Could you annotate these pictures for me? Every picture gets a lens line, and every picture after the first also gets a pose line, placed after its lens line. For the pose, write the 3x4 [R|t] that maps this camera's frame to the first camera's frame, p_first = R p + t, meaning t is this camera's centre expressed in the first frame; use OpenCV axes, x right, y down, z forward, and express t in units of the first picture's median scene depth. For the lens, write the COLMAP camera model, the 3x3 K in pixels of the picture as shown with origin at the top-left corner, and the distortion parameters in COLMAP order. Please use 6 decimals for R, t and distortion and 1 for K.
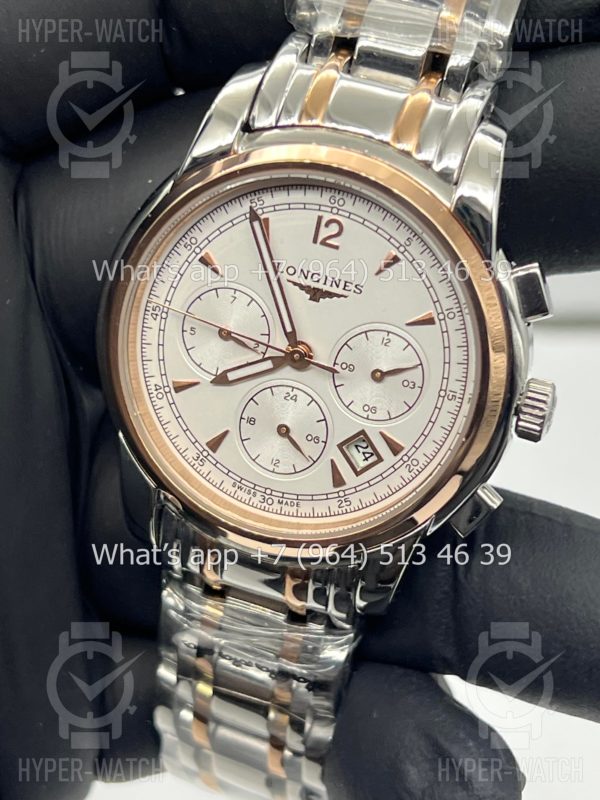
lens RADIAL K [[1920.4, 0, 282.8], [0, 1920.4, 406.5], [0, 0, 1]] dist [0.159063, 0.000000]
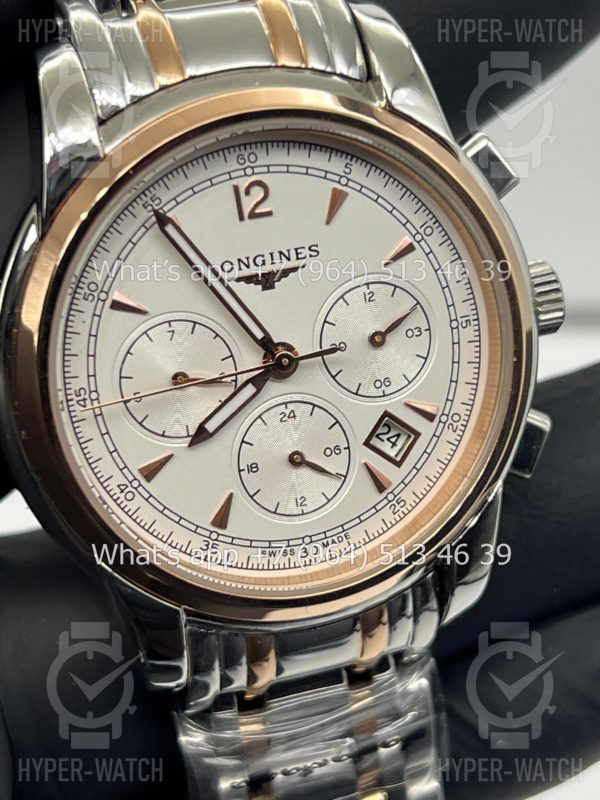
lens RADIAL K [[1920.4, 0, 302.0], [0, 1920.4, 398.5], [0, 0, 1]] dist [0.159063, 0.000000]
pose [[0.790924, -0.431844, 0.433531, -0.328738], [0.448464, 0.891098, 0.069464, -0.063153], [-0.416316, 0.139482, 0.898457, 0.296807]]
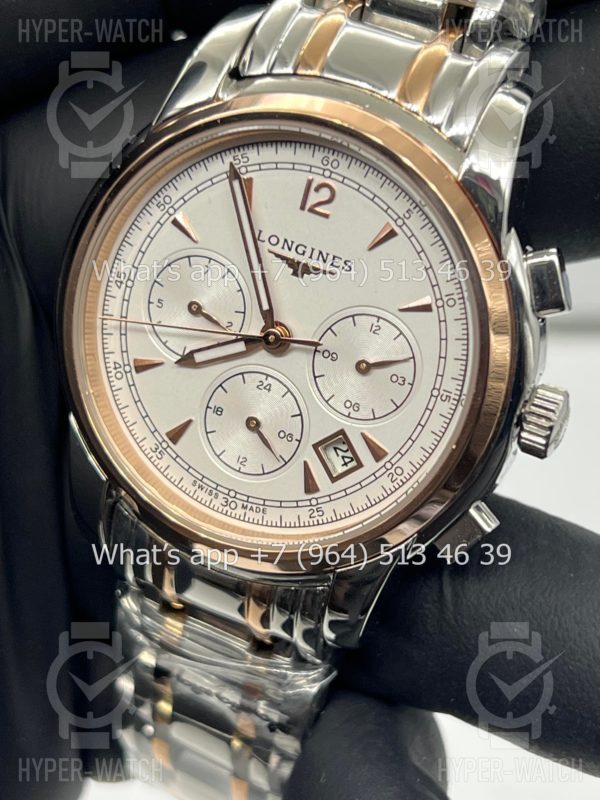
lens RADIAL K [[1920.4, 0, 297.2], [0, 1920.4, 395.9], [0, 0, 1]] dist [0.159063, 0.000000]
pose [[0.995041, 0.075936, -0.064238, 0.075736], [-0.078982, 0.995801, -0.046279, 0.038849], [0.060454, 0.051124, 0.996861, 0.135282]]
